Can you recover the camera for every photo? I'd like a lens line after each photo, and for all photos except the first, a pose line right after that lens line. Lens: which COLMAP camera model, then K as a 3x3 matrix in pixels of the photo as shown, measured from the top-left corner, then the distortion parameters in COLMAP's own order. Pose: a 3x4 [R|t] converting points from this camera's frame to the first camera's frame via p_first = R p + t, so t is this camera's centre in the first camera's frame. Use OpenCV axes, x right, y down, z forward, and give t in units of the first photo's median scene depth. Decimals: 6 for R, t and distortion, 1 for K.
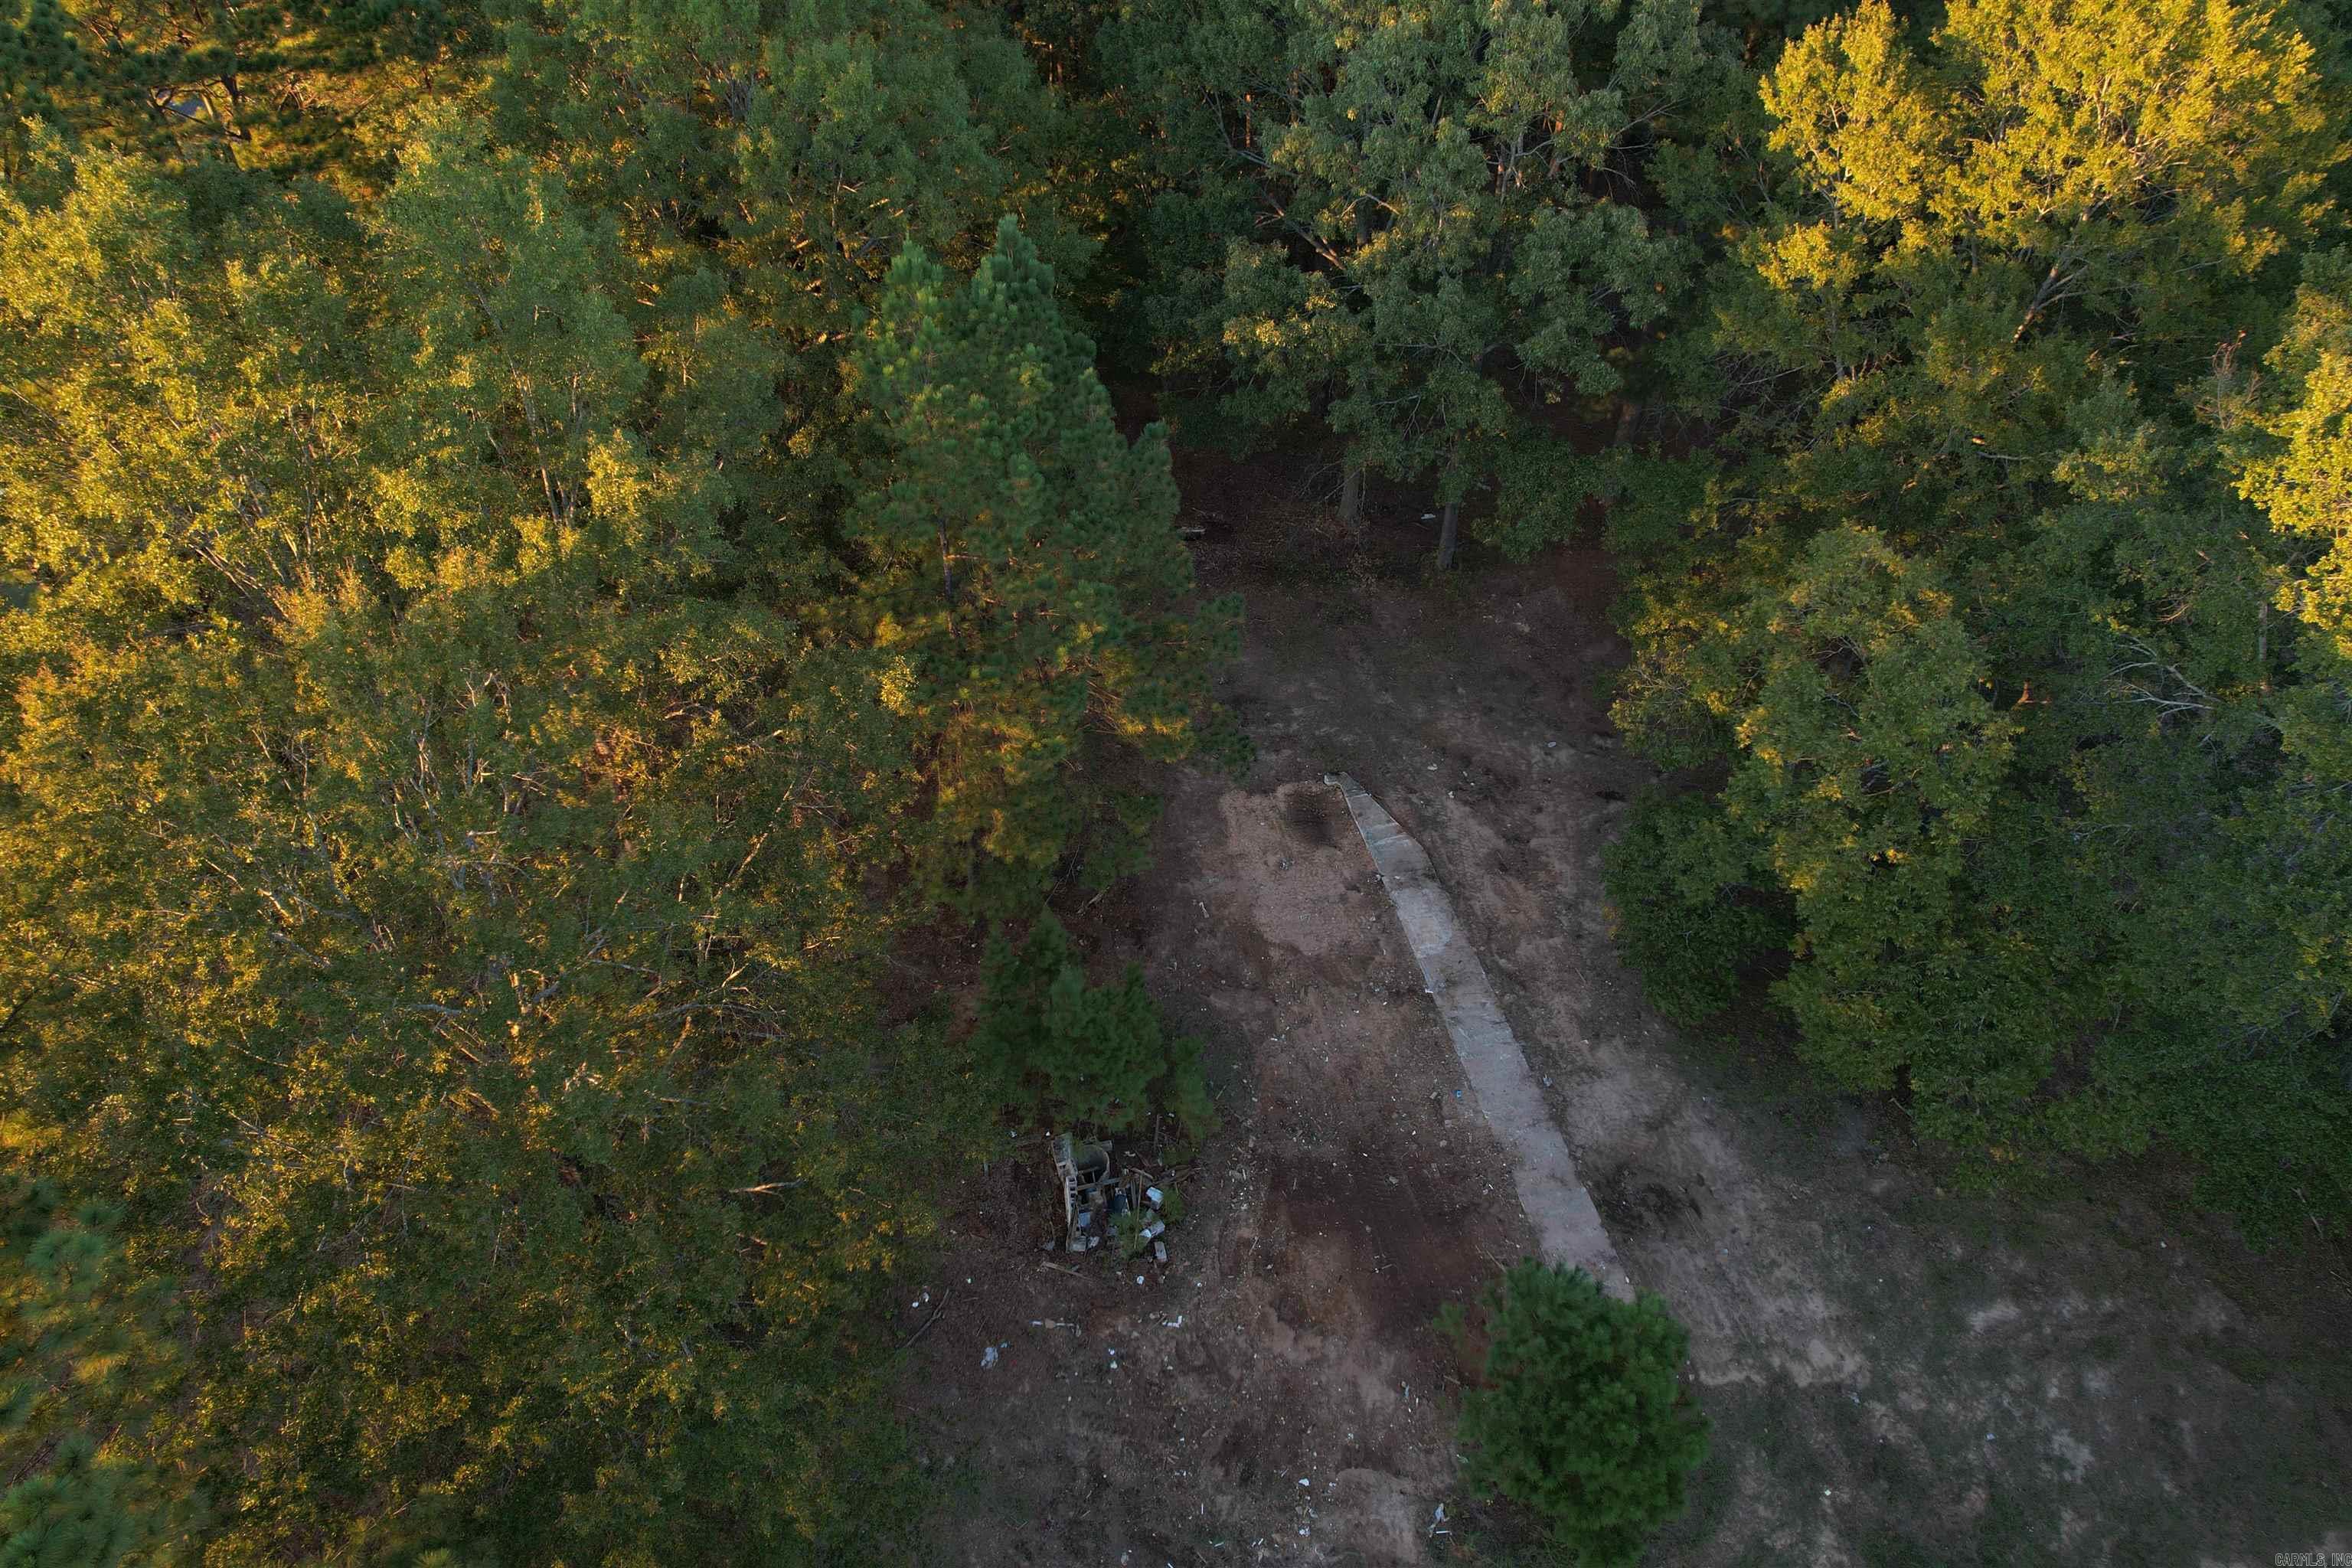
lens RADIAL K [[1503.0, 0, 1150.6], [0, 1503.0, 758.6], [0, 0, 1]] dist [-0.065176, 0.048720]
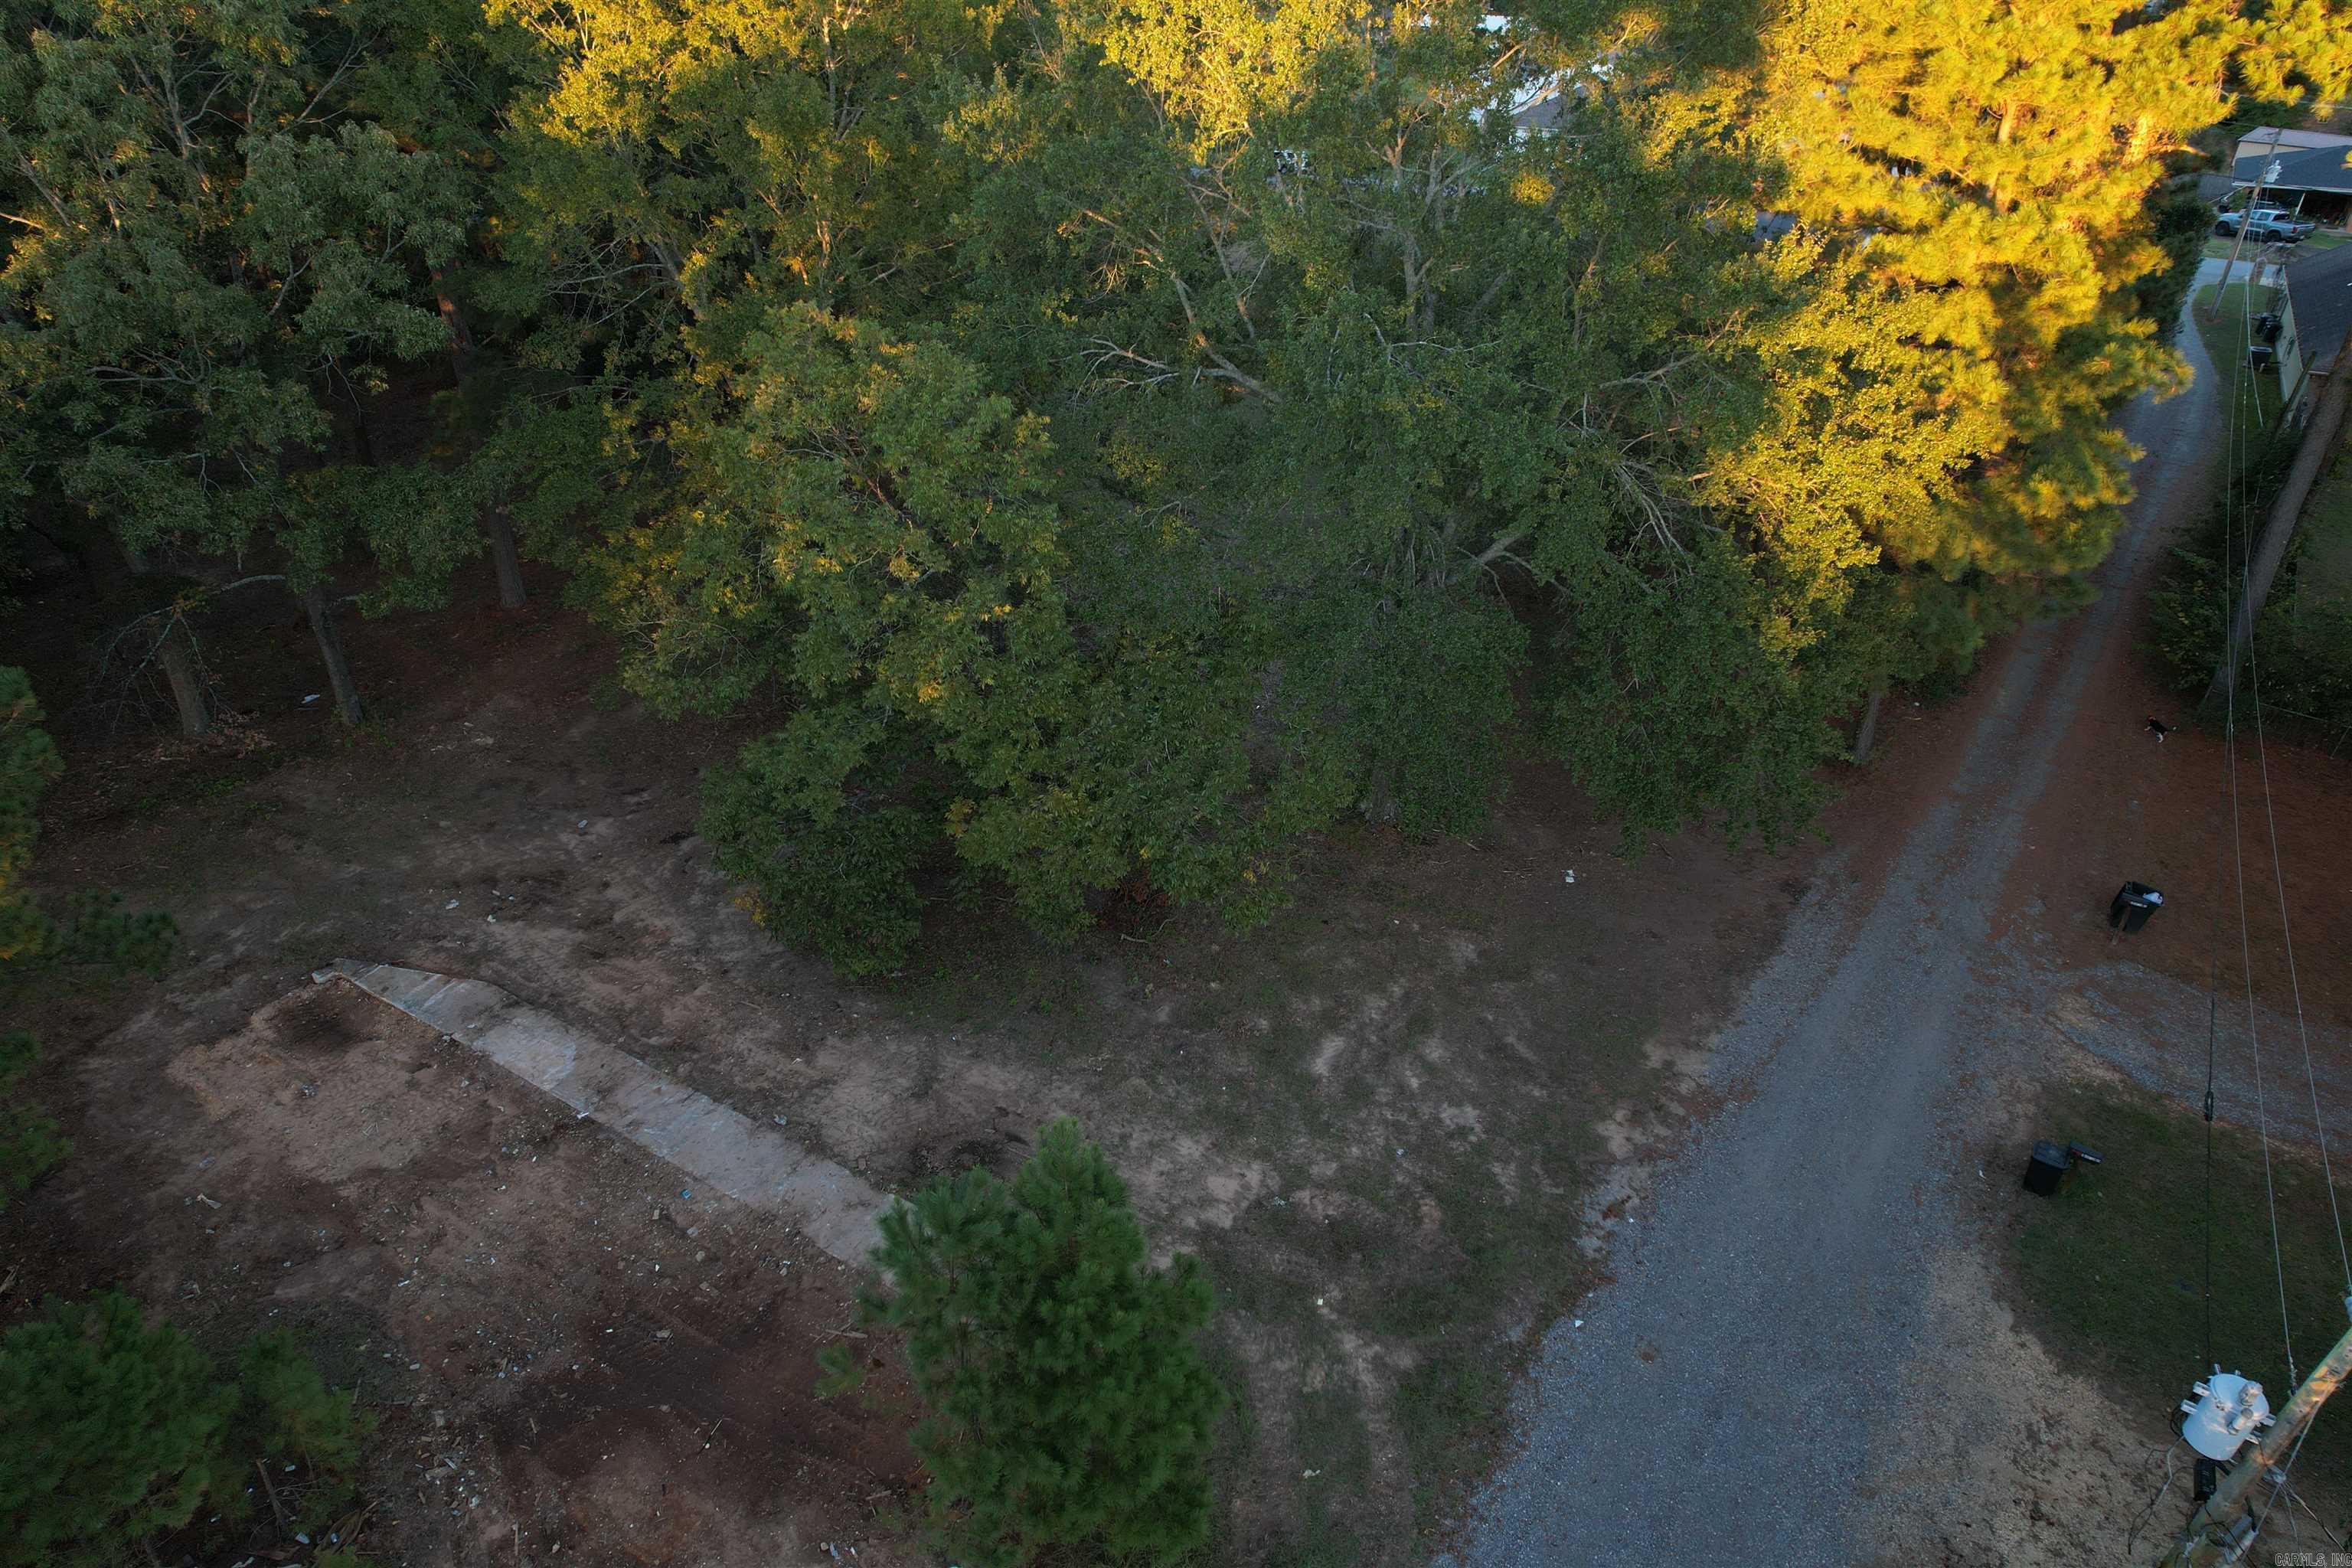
lens RADIAL K [[1503.0, 0, 1163.2], [0, 1503.0, 779.9], [0, 0, 1]] dist [-0.065176, 0.048720]
pose [[0.690495, -0.371248, 0.620799, -0.008693], [0.485447, 0.874097, -0.017222, 0.170300], [-0.536244, 0.313257, 0.783781, 0.239130]]
